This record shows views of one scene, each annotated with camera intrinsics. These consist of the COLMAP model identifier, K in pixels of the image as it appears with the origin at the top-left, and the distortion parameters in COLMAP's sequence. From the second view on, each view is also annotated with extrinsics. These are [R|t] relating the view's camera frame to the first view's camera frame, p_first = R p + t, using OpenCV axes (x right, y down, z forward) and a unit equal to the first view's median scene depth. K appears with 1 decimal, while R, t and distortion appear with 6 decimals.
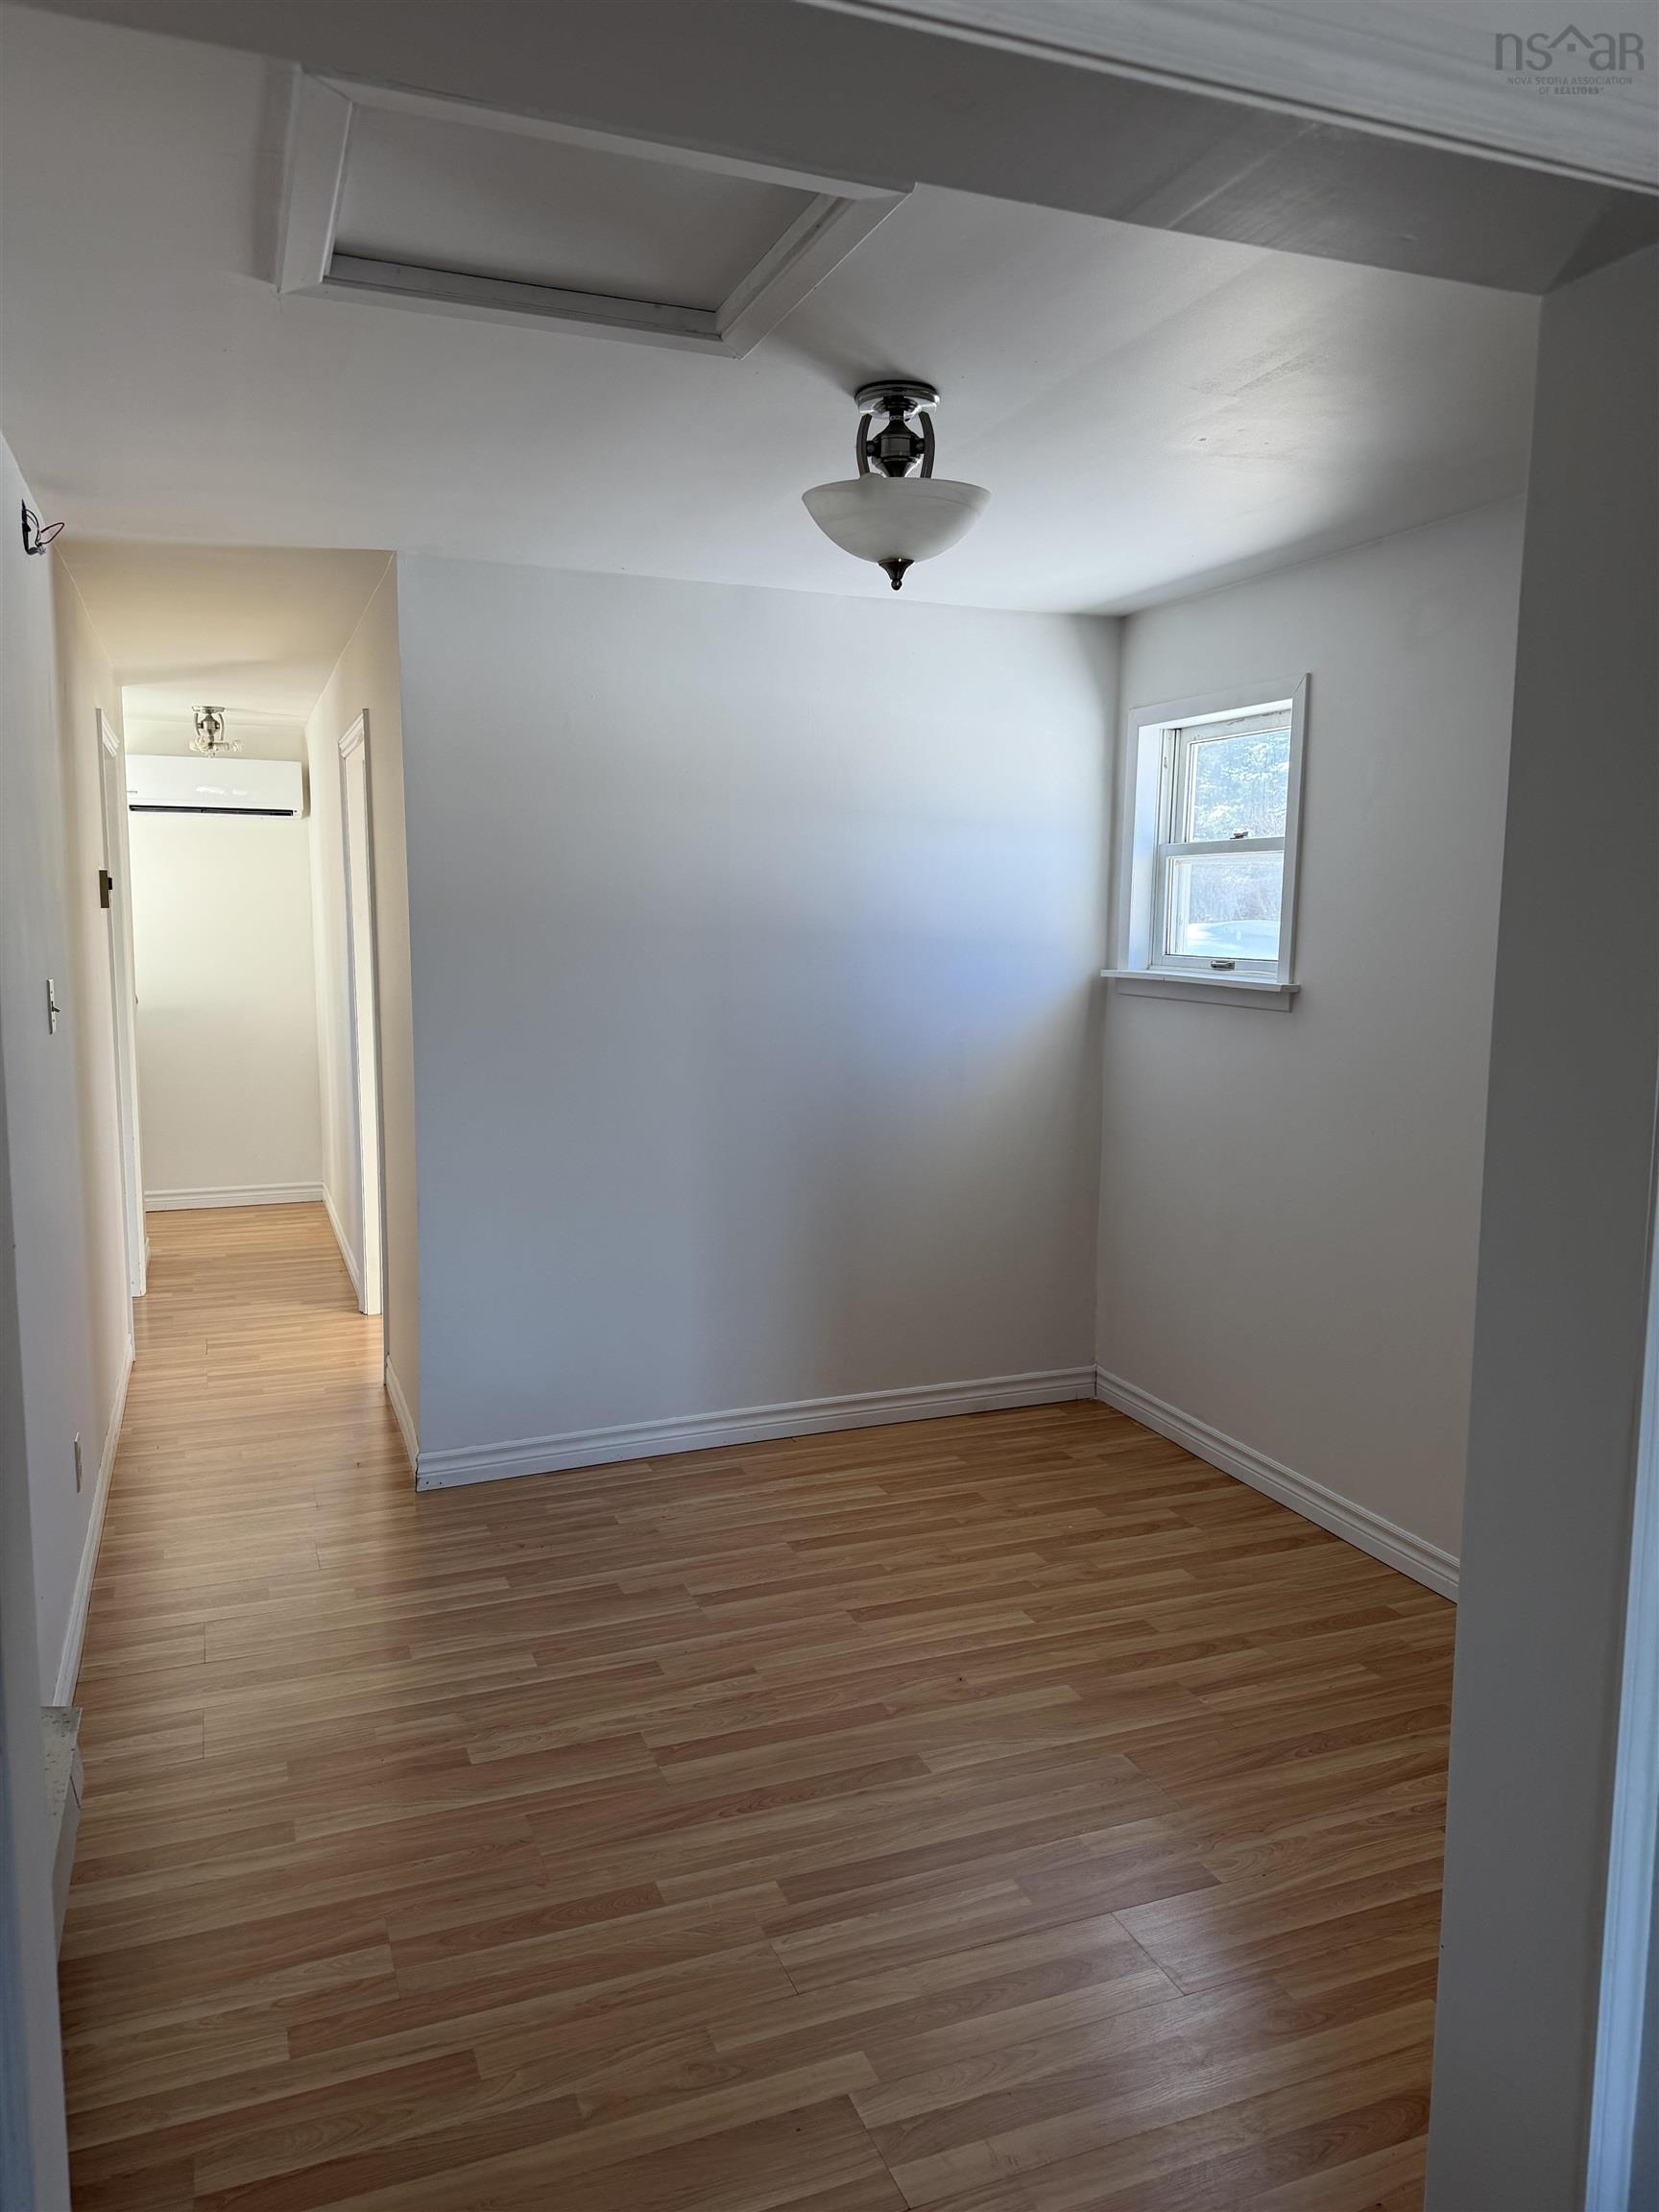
lens RADIAL K [[1552.1, 0, 833.8], [0, 1552.1, 1094.4], [0, 0, 1]] dist [0.069118, -0.063848]
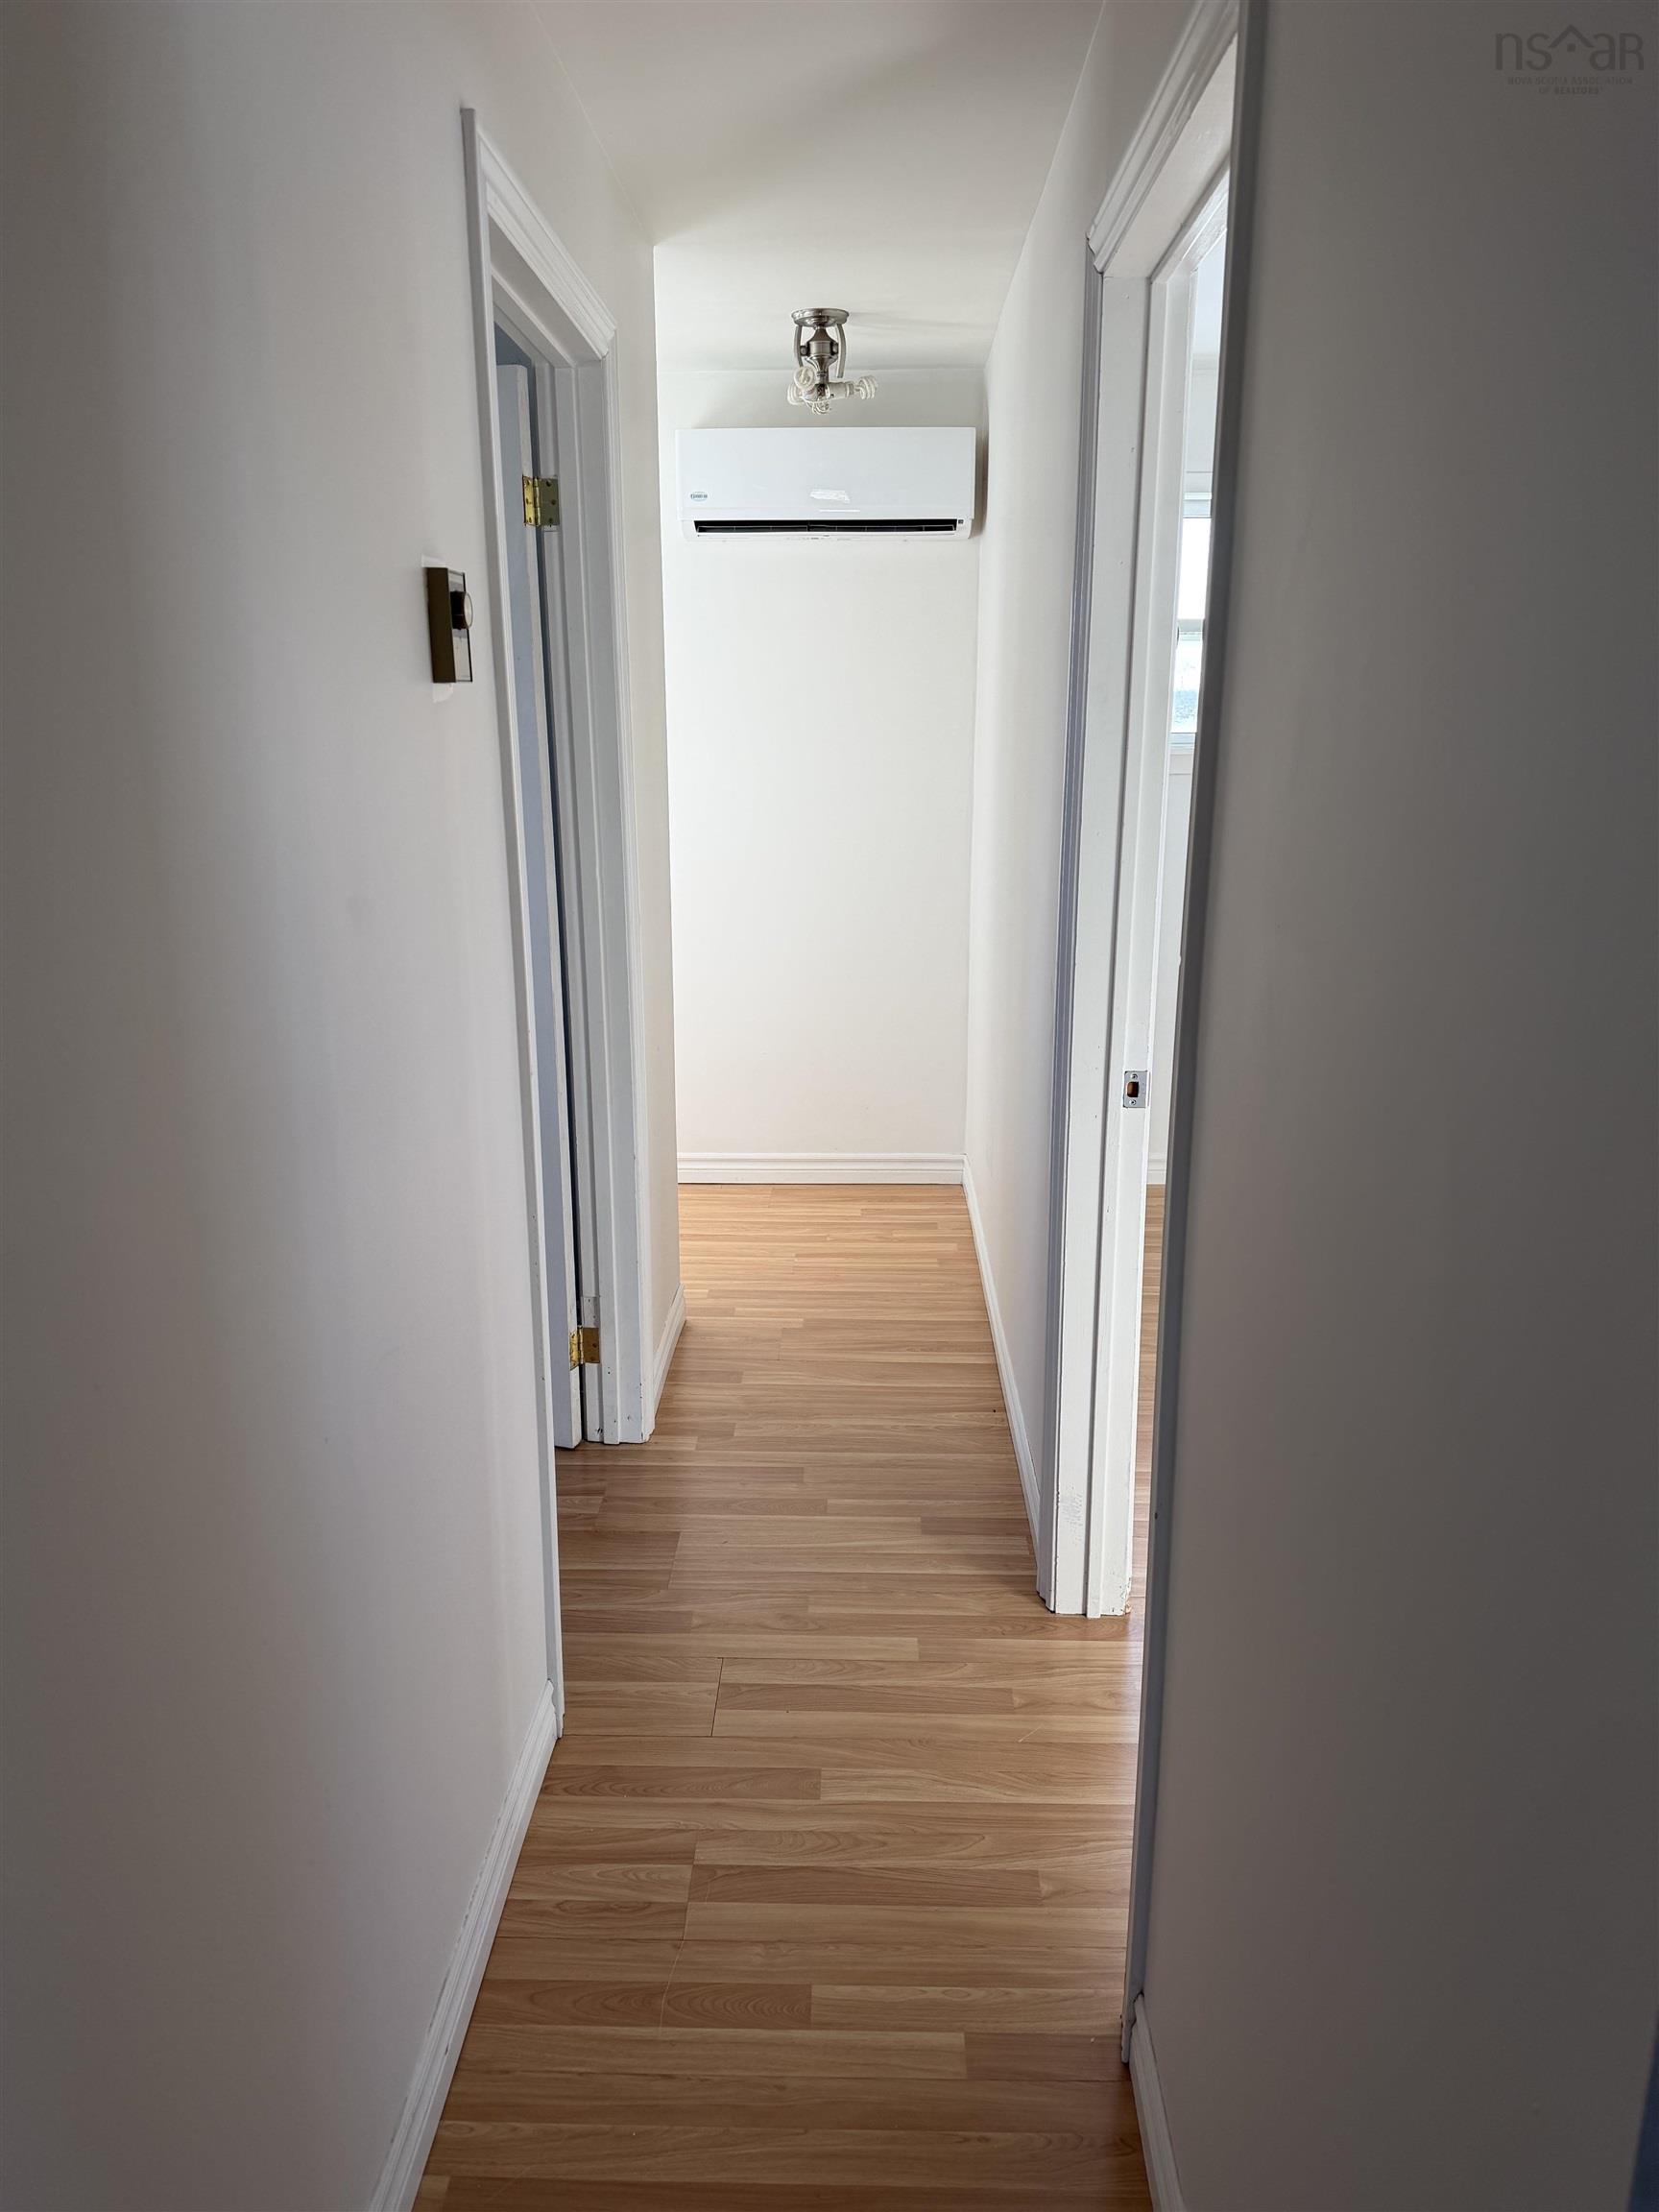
lens RADIAL K [[1552.1, 0, 847.4], [0, 1552.1, 1121.5], [0, 0, 1]] dist [0.069118, -0.063848]
pose [[0.924594, 0.095207, -0.368866, -0.165077], [-0.043669, 0.988373, 0.145646, -0.052253], [0.378443, -0.118556, 0.918001, 0.476906]]
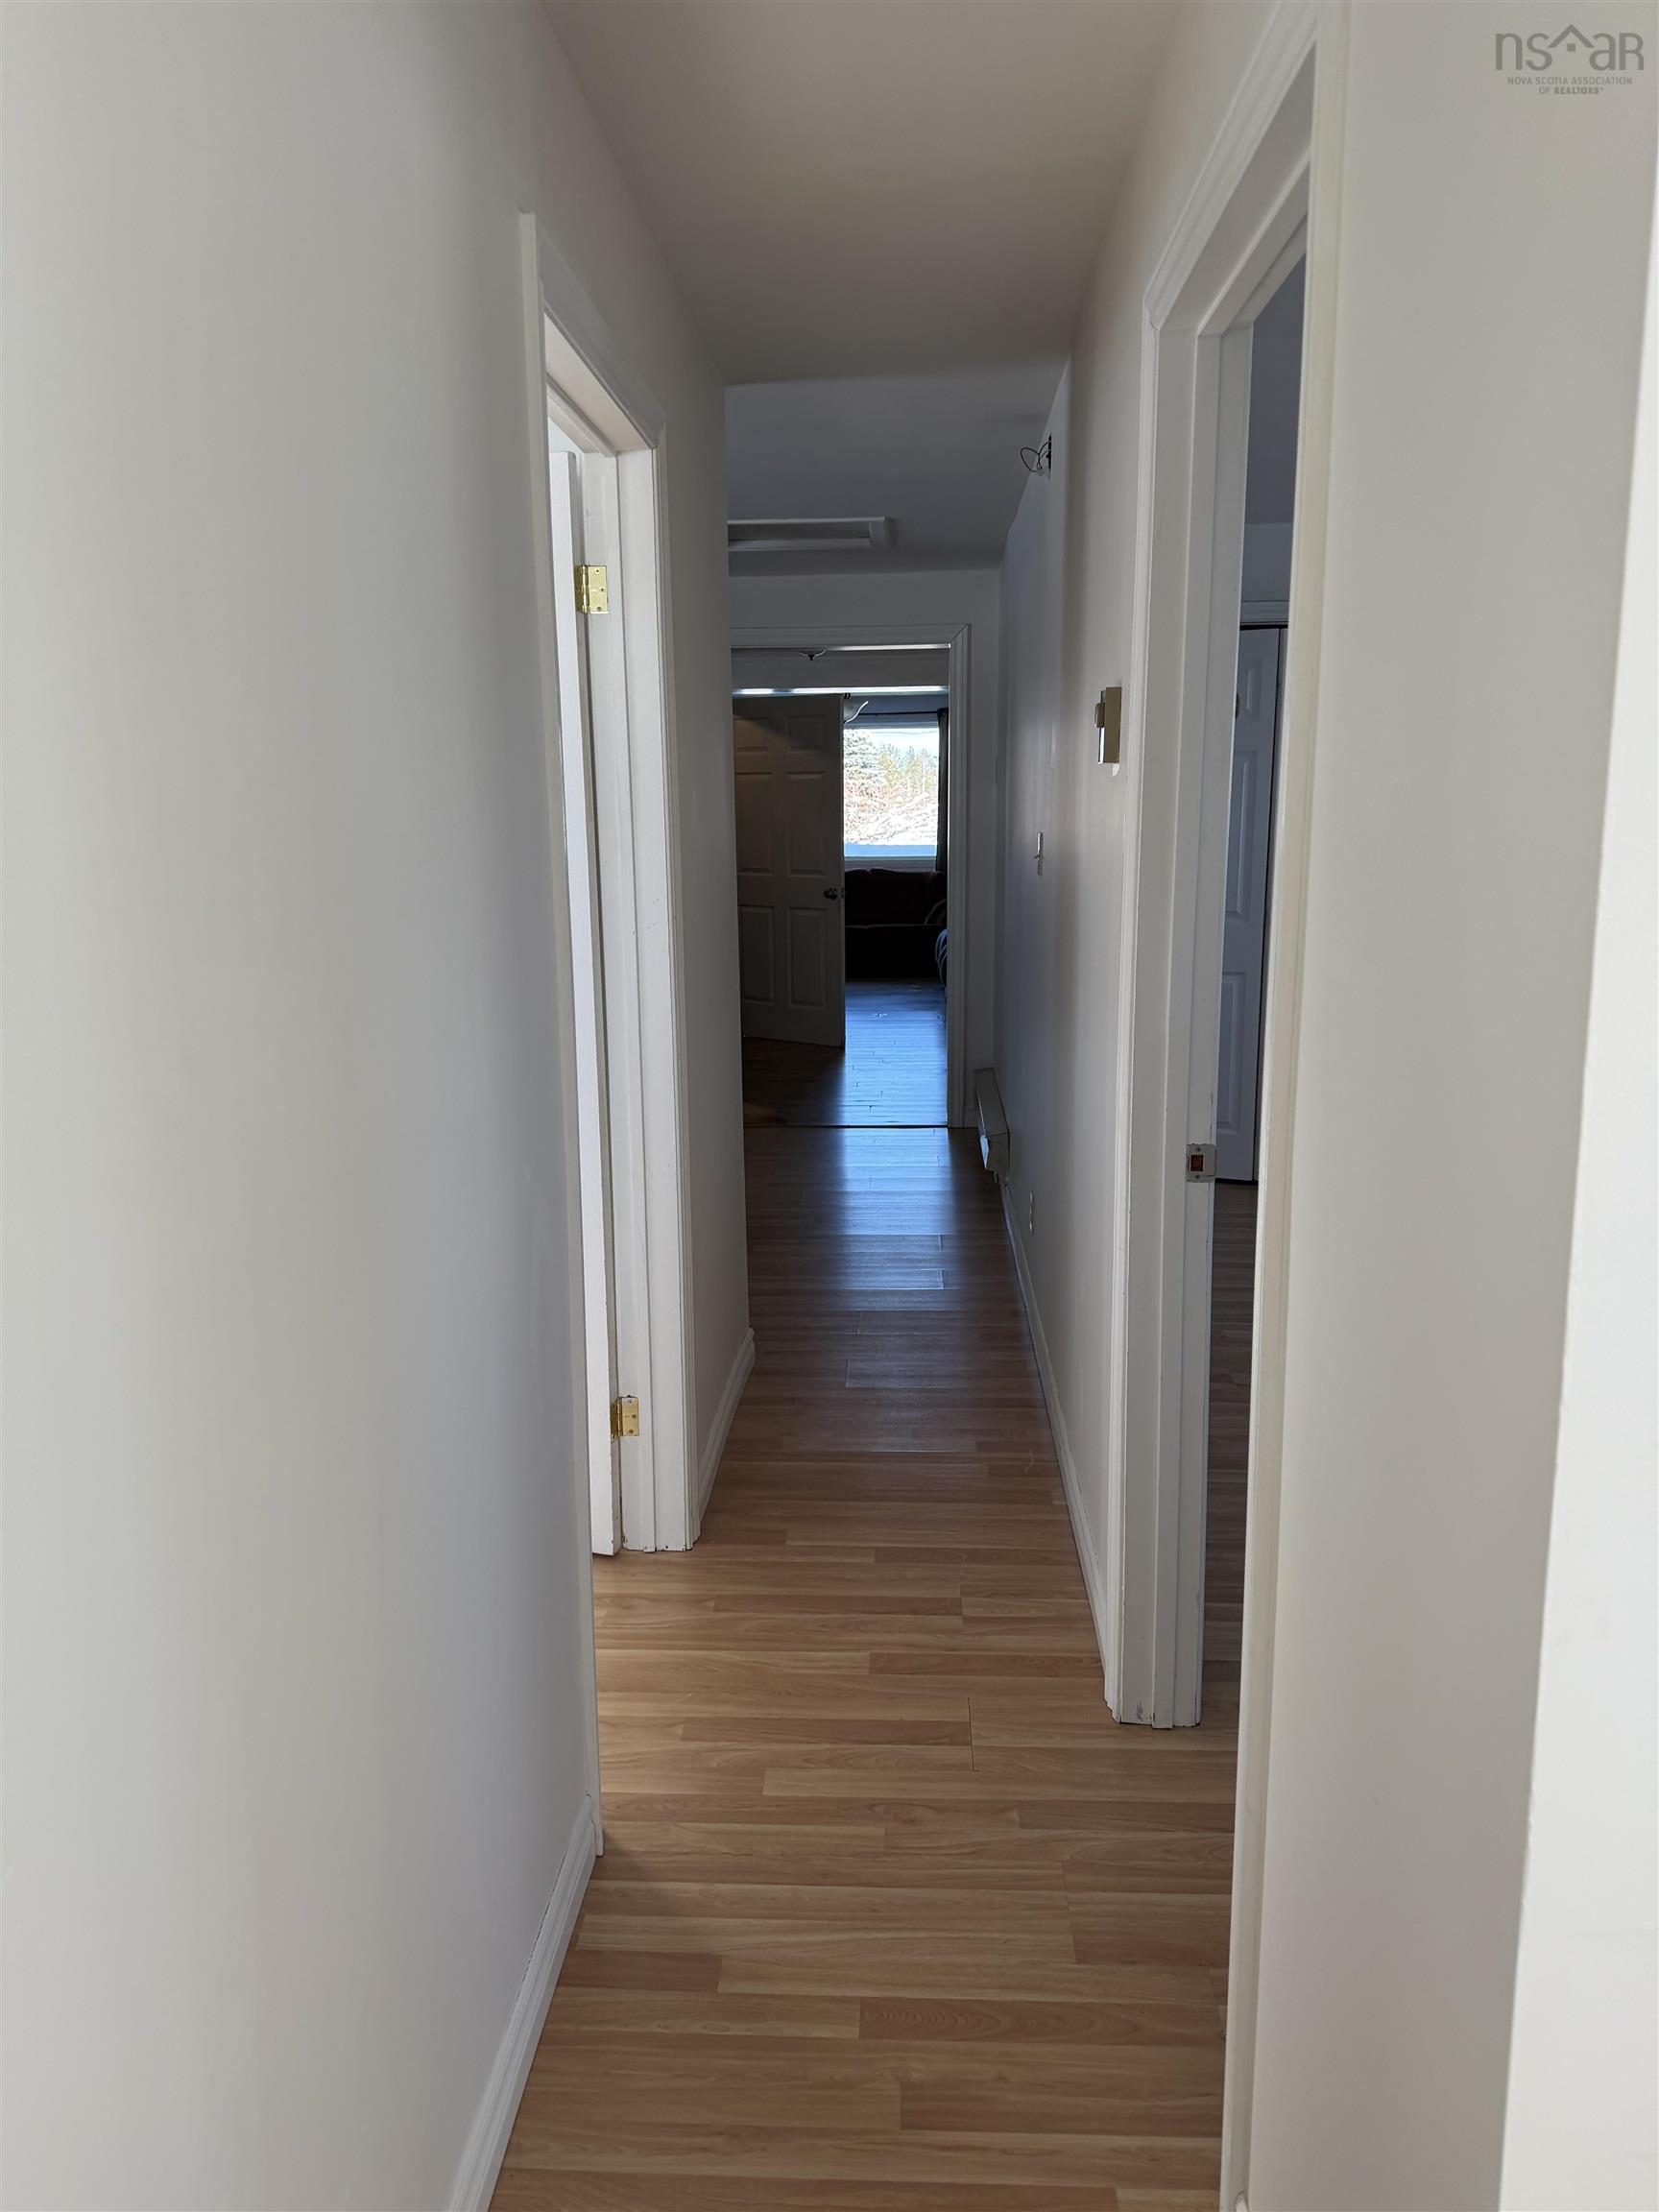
lens RADIAL K [[1552.1, 0, 834.2], [0, 1552.1, 1091.9], [0, 0, 1]] dist [0.069118, -0.063848]
pose [[-0.909316, -0.076975, 0.408925, -0.413410], [0.057491, 0.950074, 0.306682, -0.123408], [-0.412115, 0.302380, -0.859492, 1.043195]]
